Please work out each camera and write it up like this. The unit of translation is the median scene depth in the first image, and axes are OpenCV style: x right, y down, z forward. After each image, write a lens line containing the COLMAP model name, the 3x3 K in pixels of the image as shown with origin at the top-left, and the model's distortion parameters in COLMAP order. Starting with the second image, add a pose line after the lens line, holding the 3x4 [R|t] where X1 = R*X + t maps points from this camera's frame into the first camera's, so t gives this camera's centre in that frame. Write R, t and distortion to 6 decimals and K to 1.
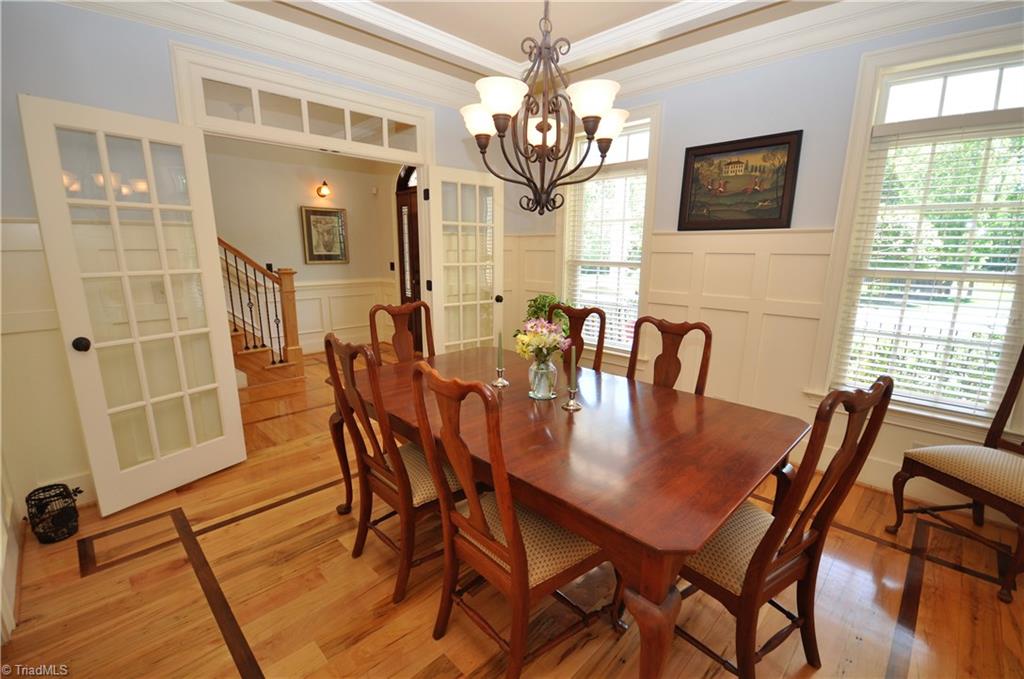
lens RADIAL K [[451.2, 0, 512.0], [0, 451.2, 339.1], [0, 0, 1]] dist [-0.003379, -0.002252]
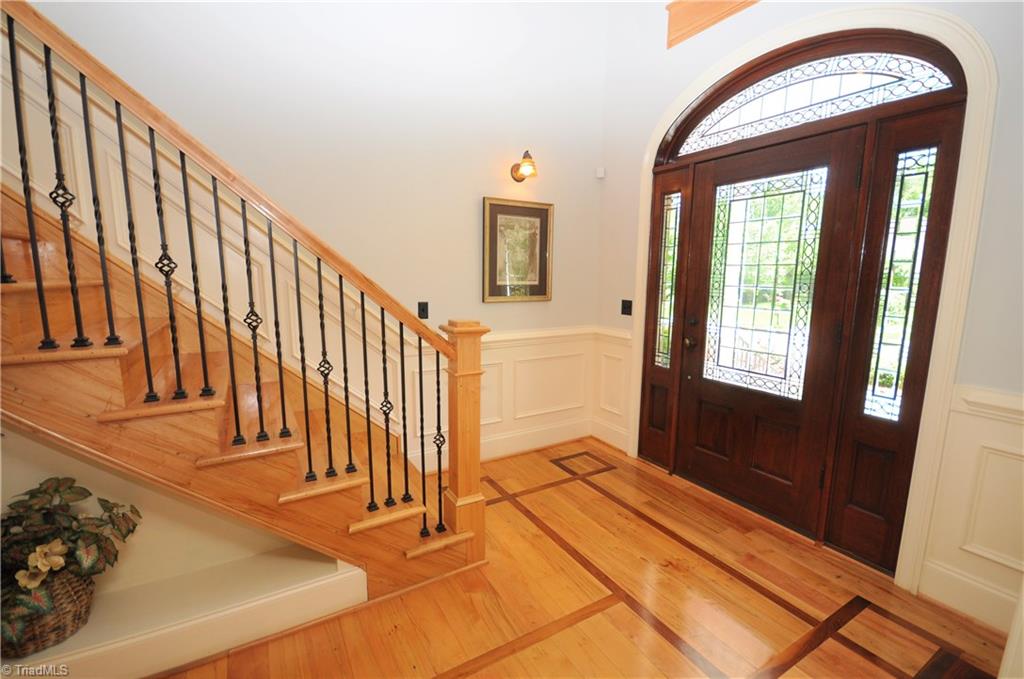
lens RADIAL K [[451.2, 0, 511.9], [0, 451.2, 336.6], [0, 0, 1]] dist [-0.003379, -0.002252]
pose [[0.965795, 0.043899, -0.255564, -0.289417], [-0.057952, 0.997178, -0.047717, -0.103412], [0.252748, 0.060896, 0.965614, 0.492677]]
